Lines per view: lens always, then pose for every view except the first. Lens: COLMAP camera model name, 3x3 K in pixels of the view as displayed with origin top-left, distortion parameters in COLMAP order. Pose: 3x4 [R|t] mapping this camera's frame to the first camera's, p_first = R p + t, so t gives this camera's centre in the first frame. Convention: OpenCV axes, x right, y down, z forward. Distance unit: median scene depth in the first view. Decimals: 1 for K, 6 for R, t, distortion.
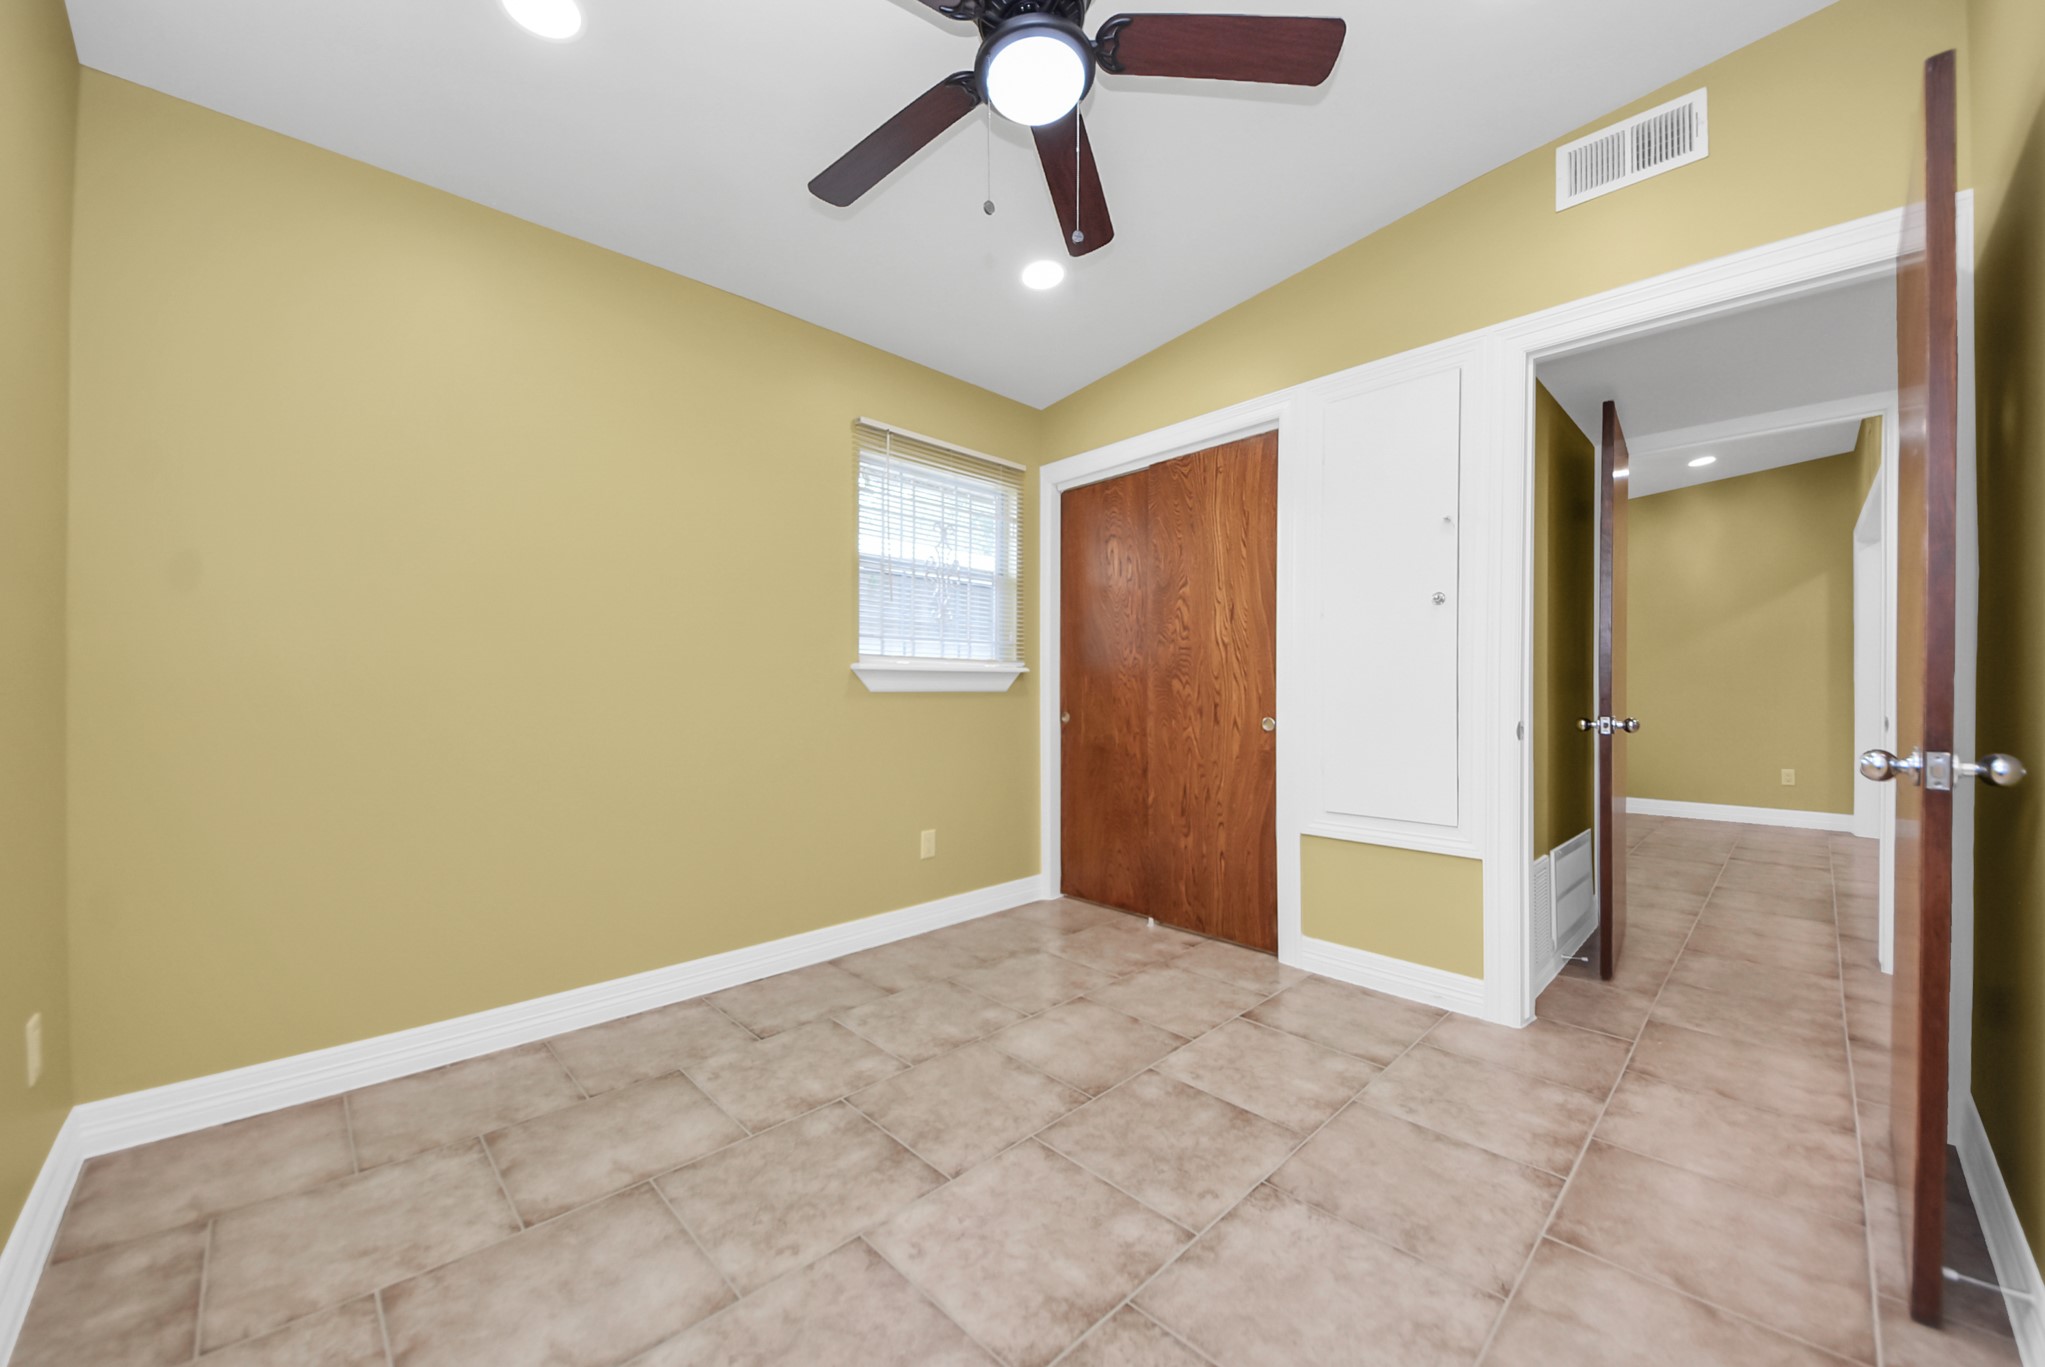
lens RADIAL K [[780.1, 0, 1025.3], [0, 780.1, 694.1], [0, 0, 1]] dist [0.066644, -0.037624]
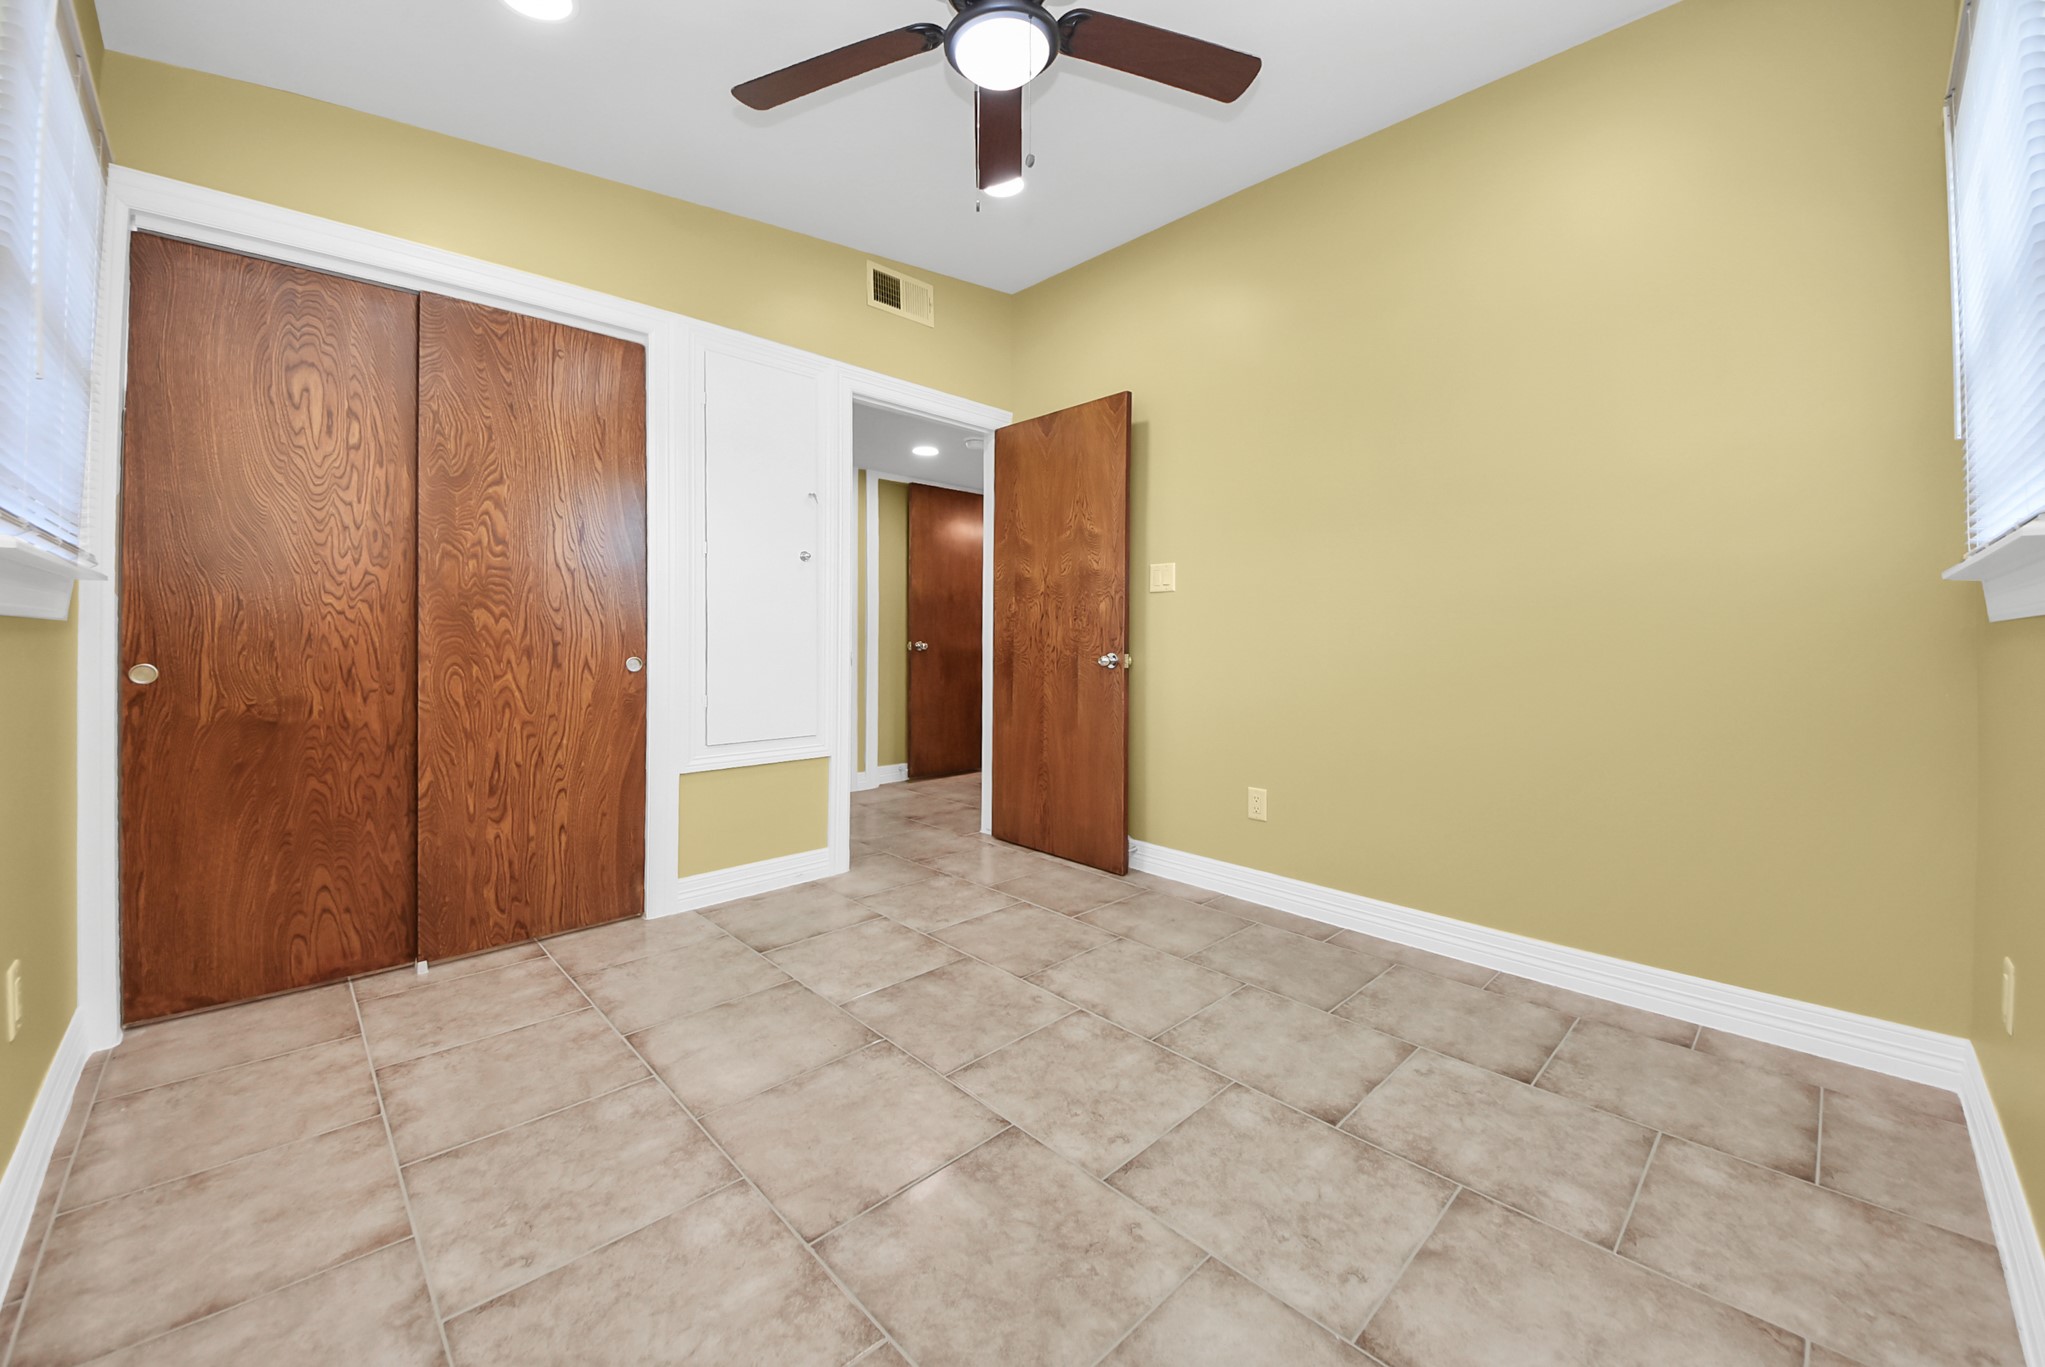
lens RADIAL K [[753.8, 0, 1025.1], [0, 753.8, 636.7], [0, 0, 1]] dist [0.075787, -0.032700]
pose [[0.013681, 0.006983, 0.999882, -0.691872], [-0.001086, 0.999975, -0.006968, 0.014360], [-0.999906, -0.000991, 0.013688, 0.647926]]
